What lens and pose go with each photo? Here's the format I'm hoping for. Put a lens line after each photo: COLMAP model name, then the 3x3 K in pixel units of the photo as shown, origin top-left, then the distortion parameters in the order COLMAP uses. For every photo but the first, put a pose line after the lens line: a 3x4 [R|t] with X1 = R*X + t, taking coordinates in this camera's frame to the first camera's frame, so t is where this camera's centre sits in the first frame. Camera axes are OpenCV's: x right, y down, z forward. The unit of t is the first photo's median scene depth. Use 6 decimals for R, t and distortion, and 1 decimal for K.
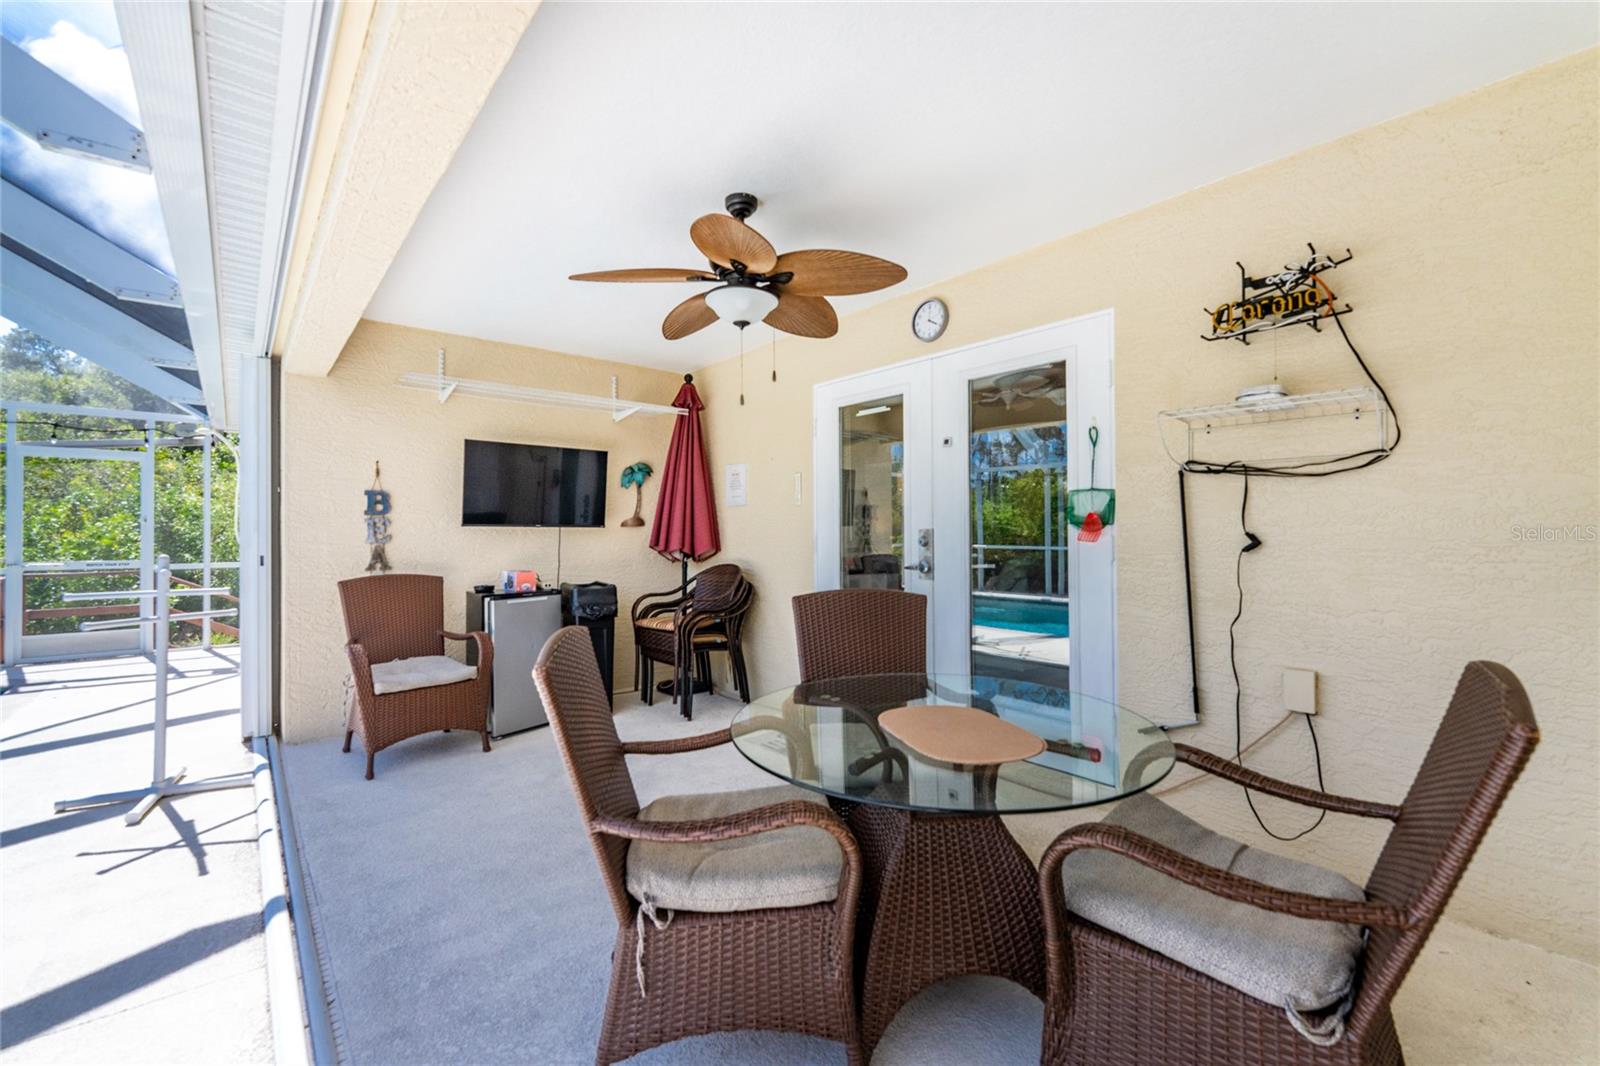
lens RADIAL K [[660.3, 0, 783.2], [0, 660.3, 523.6], [0, 0, 1]] dist [-0.000628, -0.000077]
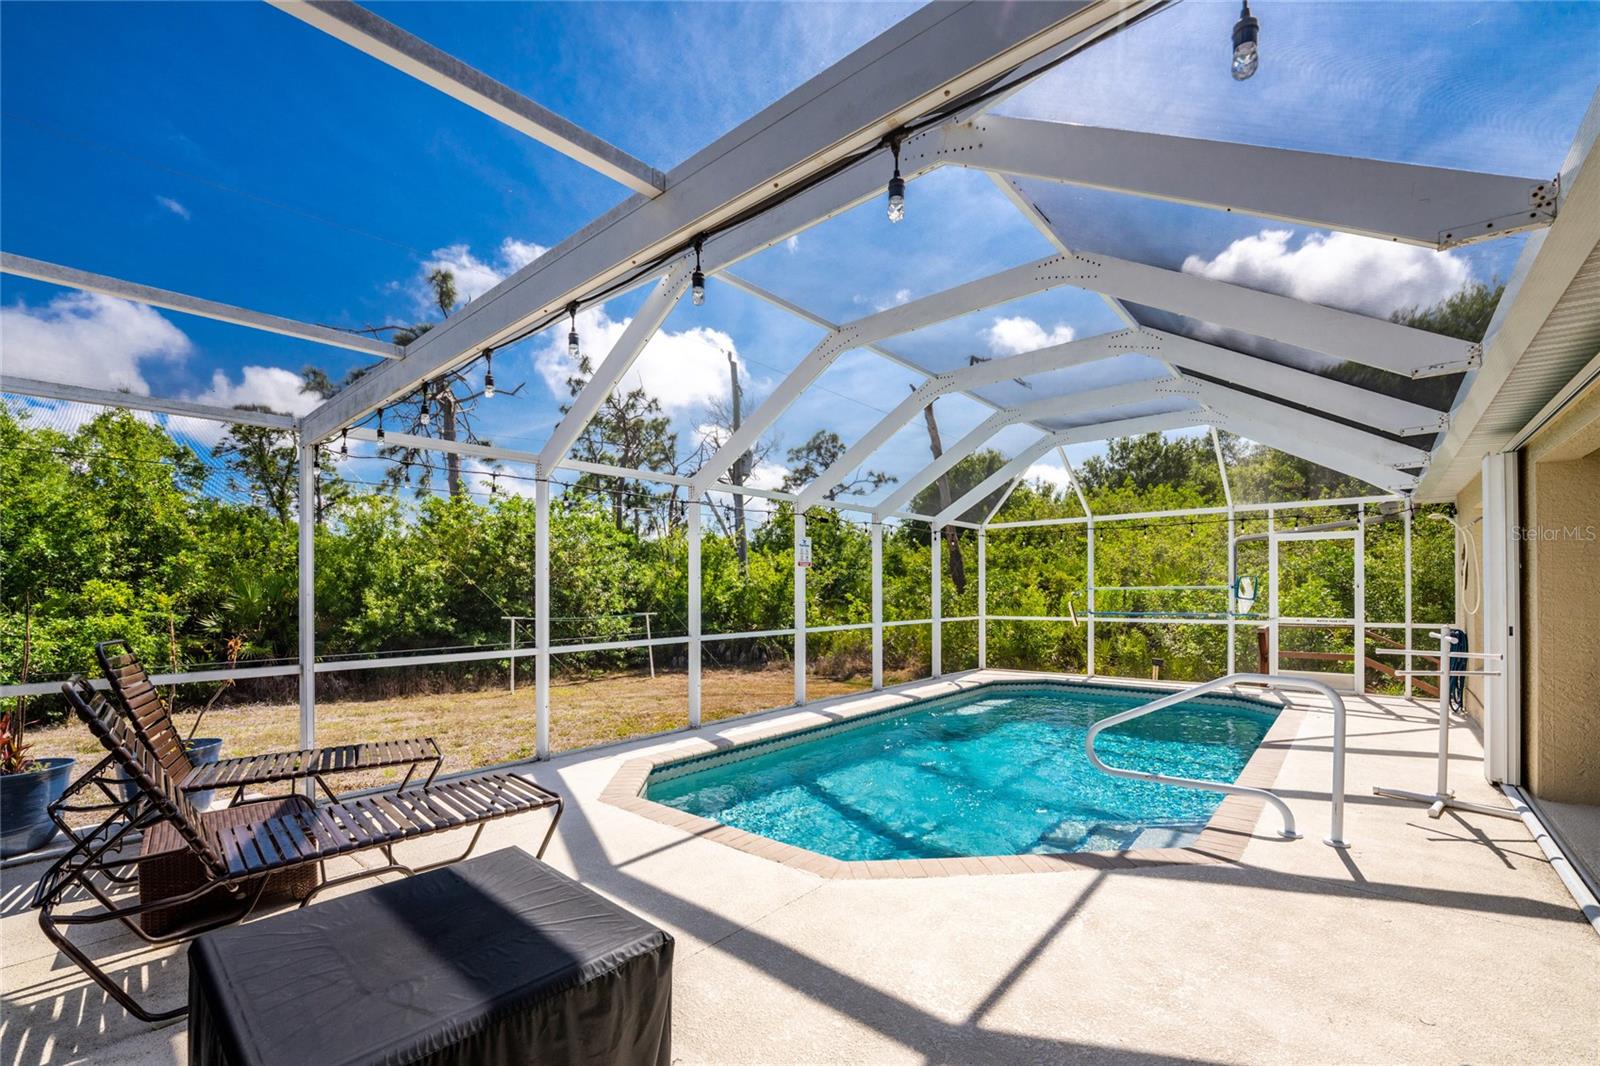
lens RADIAL K [[674.8, 0, 797.3], [0, 674.8, 584.6], [0, 0, 1]] dist [-0.025041, 0.000466]
pose [[0.166025, -0.003974, -0.986114, 0.116117], [0.019062, 0.999818, -0.000820, -0.044167], [0.985937, -0.018661, 0.166070, -0.380091]]
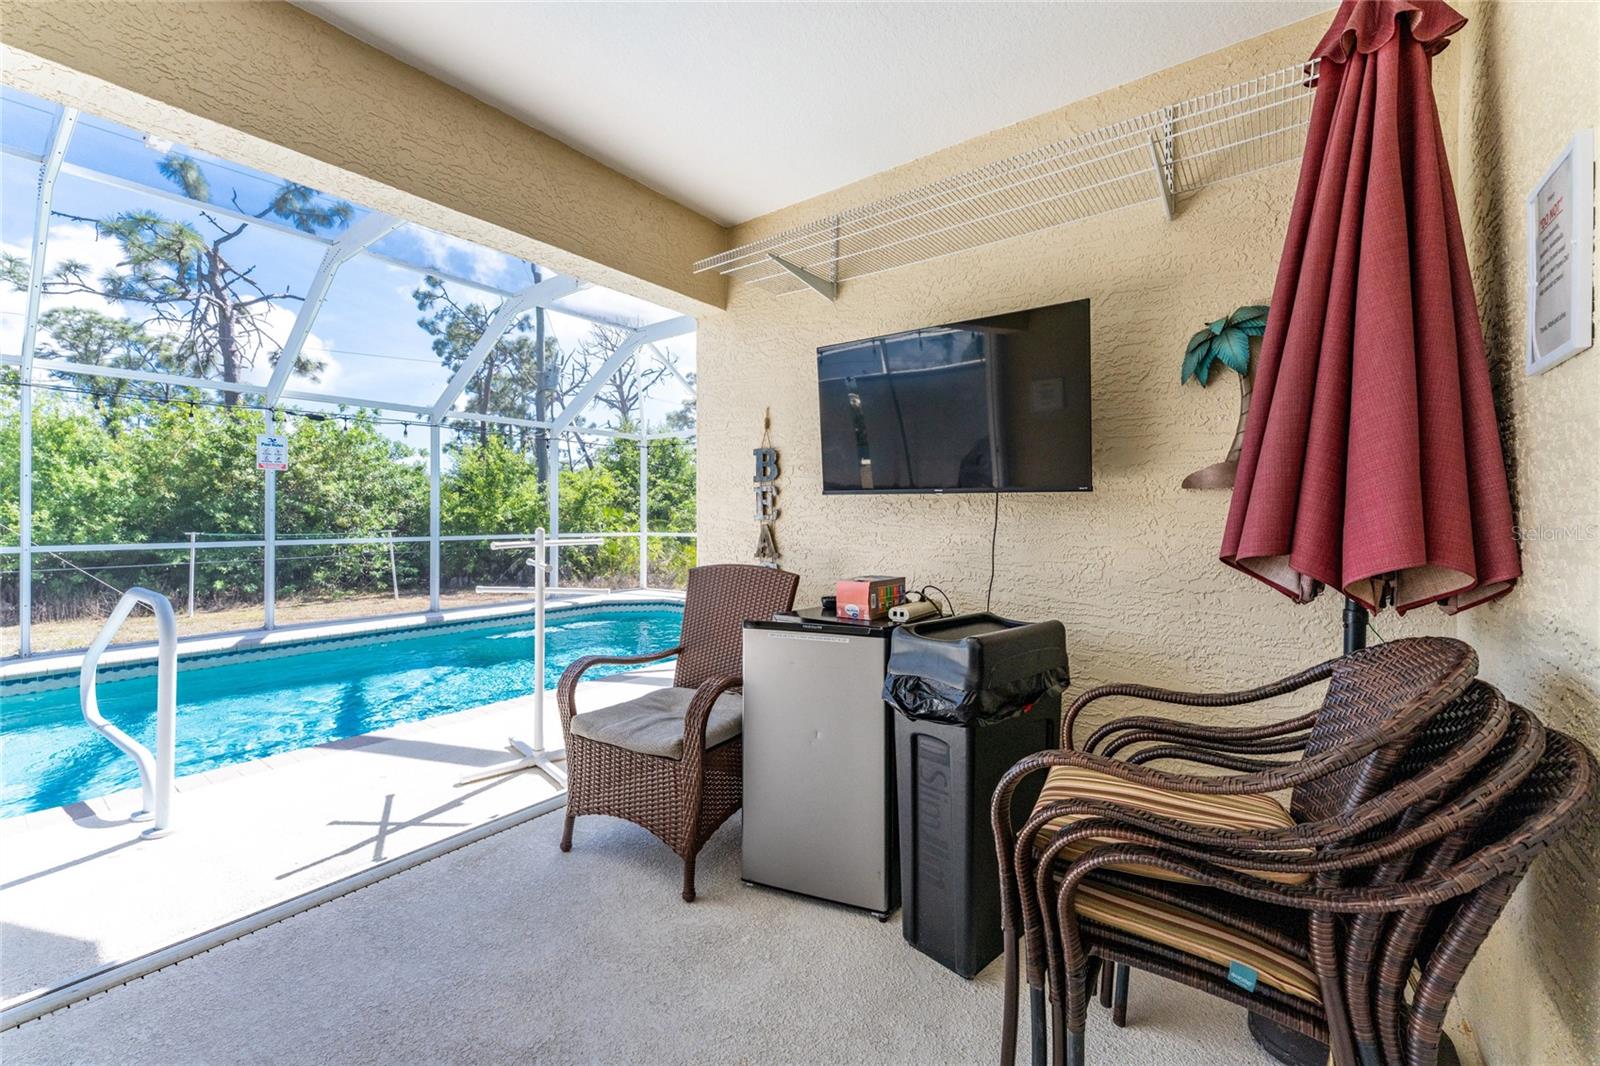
lens RADIAL K [[650.7, 0, 796.3], [0, 650.7, 508.1], [0, 0, 1]] dist [-0.001923, -0.000284]
pose [[0.227797, -0.004883, -0.973696, 0.093848], [0.011015, 0.999936, -0.002438, 0.018321], [0.973646, -0.010170, 0.227836, 0.866213]]
